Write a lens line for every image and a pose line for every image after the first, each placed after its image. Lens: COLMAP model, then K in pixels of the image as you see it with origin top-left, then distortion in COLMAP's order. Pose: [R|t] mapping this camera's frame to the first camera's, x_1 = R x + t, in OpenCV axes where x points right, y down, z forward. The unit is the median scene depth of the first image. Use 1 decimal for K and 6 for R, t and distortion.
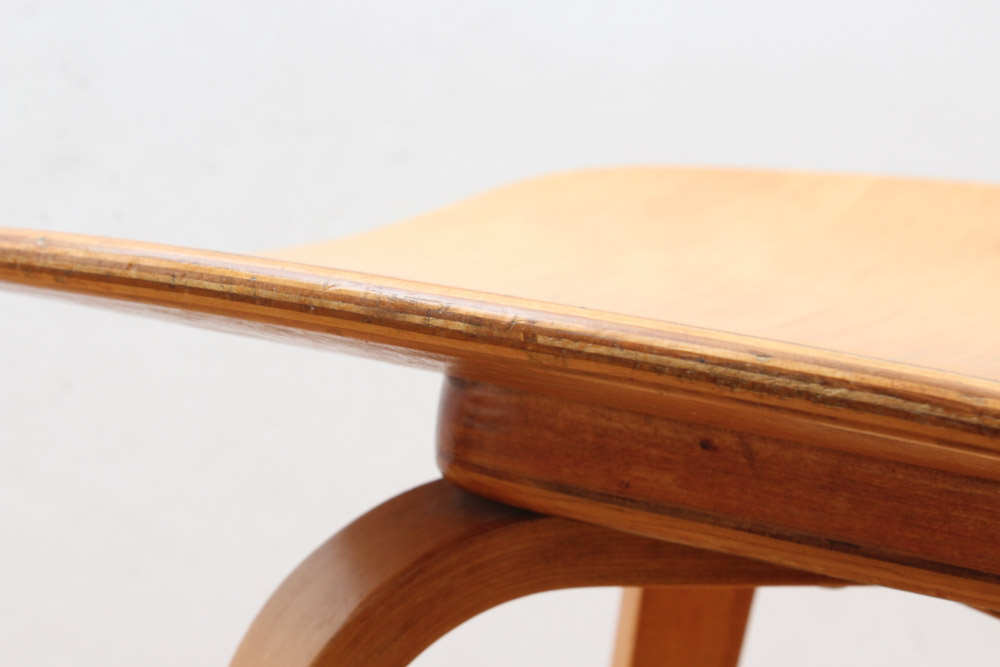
lens RADIAL K [[2331.3, 0, 499.8], [0, 2331.3, 333.2], [0, 0, 1]] dist [0.053802, 0.203512]
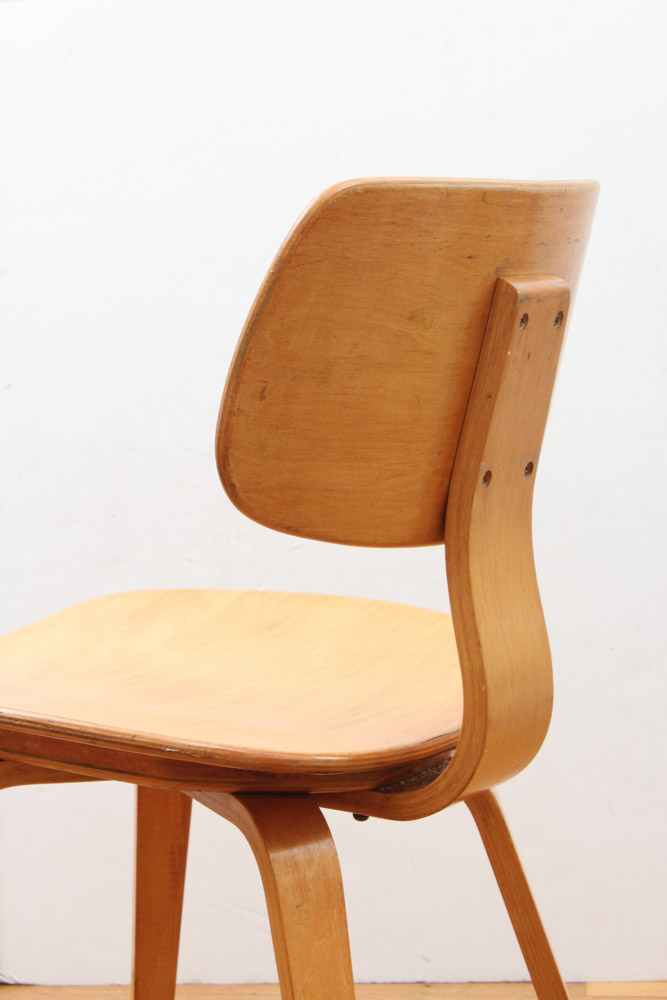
lens RADIAL K [[2331.3, 0, 331.2], [0, 2331.3, 489.6], [0, 0, 1]] dist [0.053802, 0.203512]
pose [[0.993120, -0.064407, -0.097802, 0.760165], [0.061282, 0.997520, -0.034624, -0.134967], [0.099790, 0.028392, 0.994603, -1.908585]]
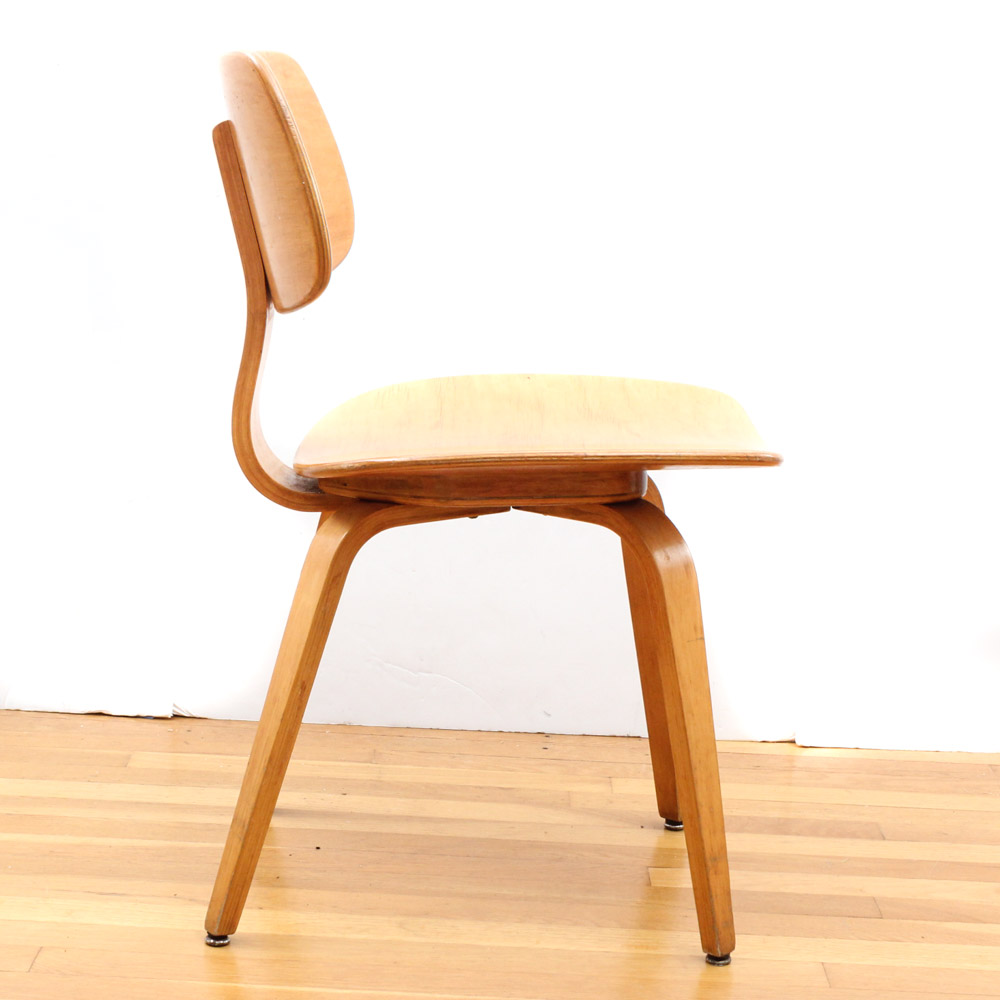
lens RADIAL K [[2229.8, 0, 497.7], [0, 2229.8, 500.0], [0, 0, 1]] dist [-0.022216, 0.048594]
pose [[0.999704, 0.007369, 0.023205, 0.207558], [-0.008779, 0.998084, 0.061243, -0.168949], [-0.022709, -0.061428, 0.997853, -2.393907]]
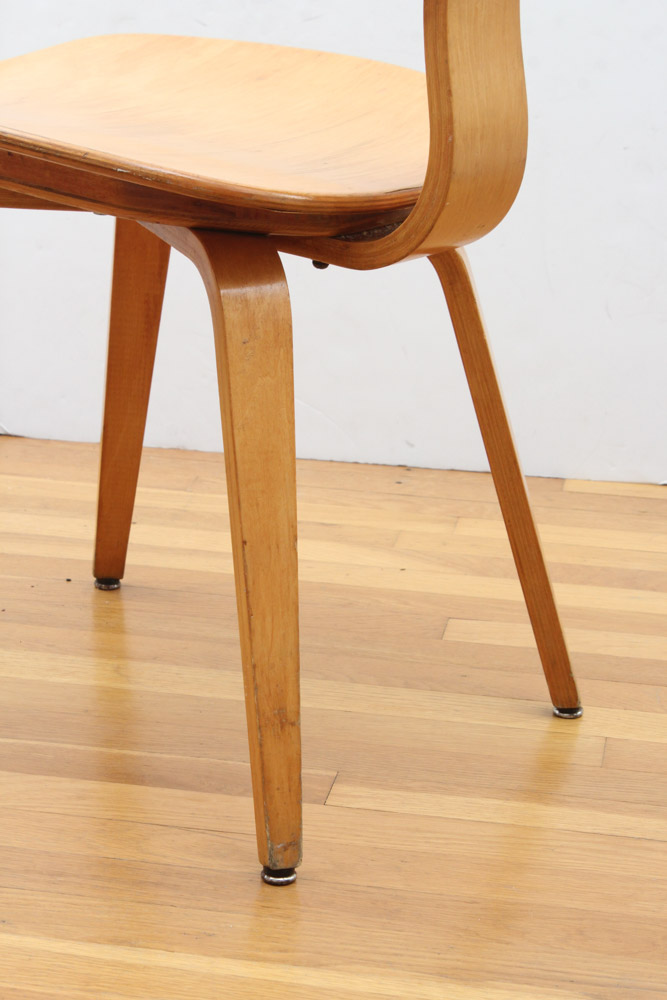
lens RADIAL K [[2331.3, 0, 331.2], [0, 2331.3, 489.6], [0, 0, 1]] dist [0.053802, 0.203512]
pose [[0.990753, 0.039068, -0.129932, 0.886069], [-0.017930, 0.986948, 0.160038, -0.011875], [0.134489, -0.156228, 0.978522, -1.858390]]
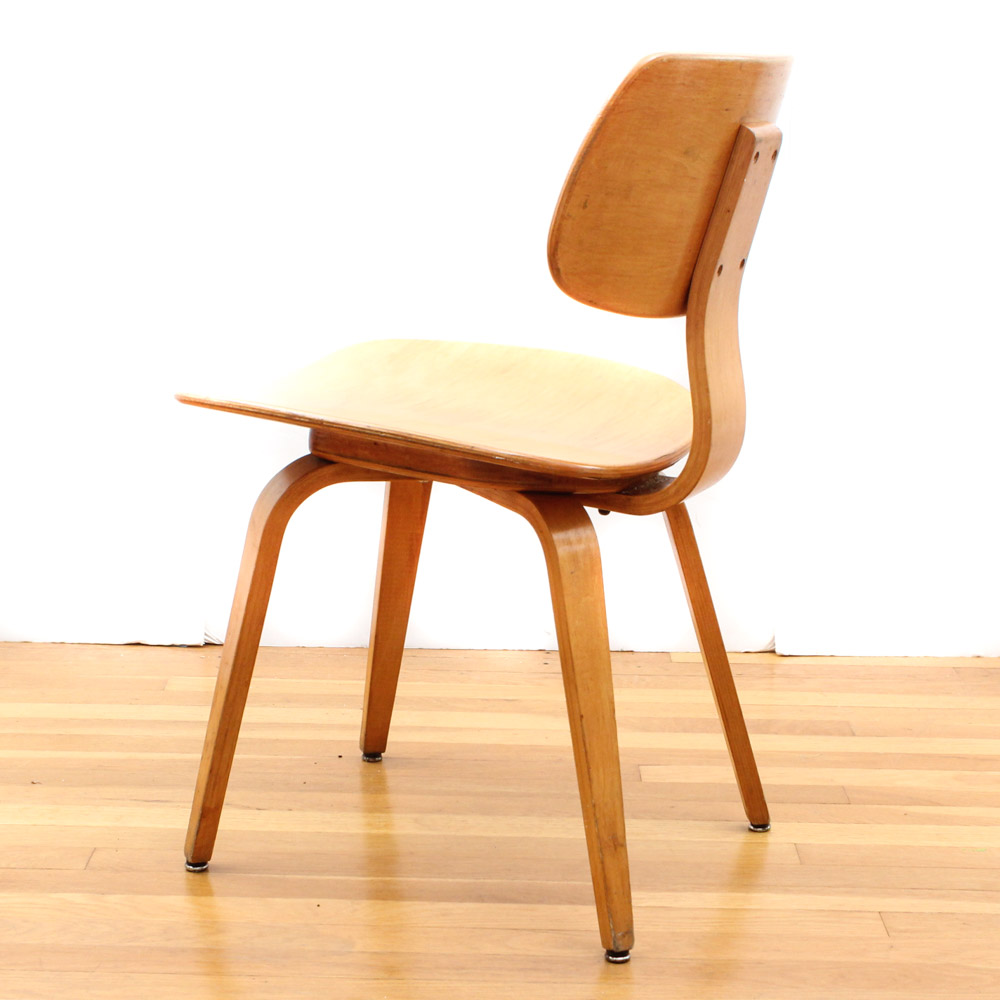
lens RADIAL K [[2178.0, 0, 500.2], [0, 2178.0, 499.5], [0, 0, 1]] dist [-0.016759, 0.033123]
pose [[0.999601, -0.021850, 0.017882, 0.235246], [0.020193, 0.995907, 0.088104, -0.181113], [-0.019734, -0.087708, 0.995951, -2.719168]]
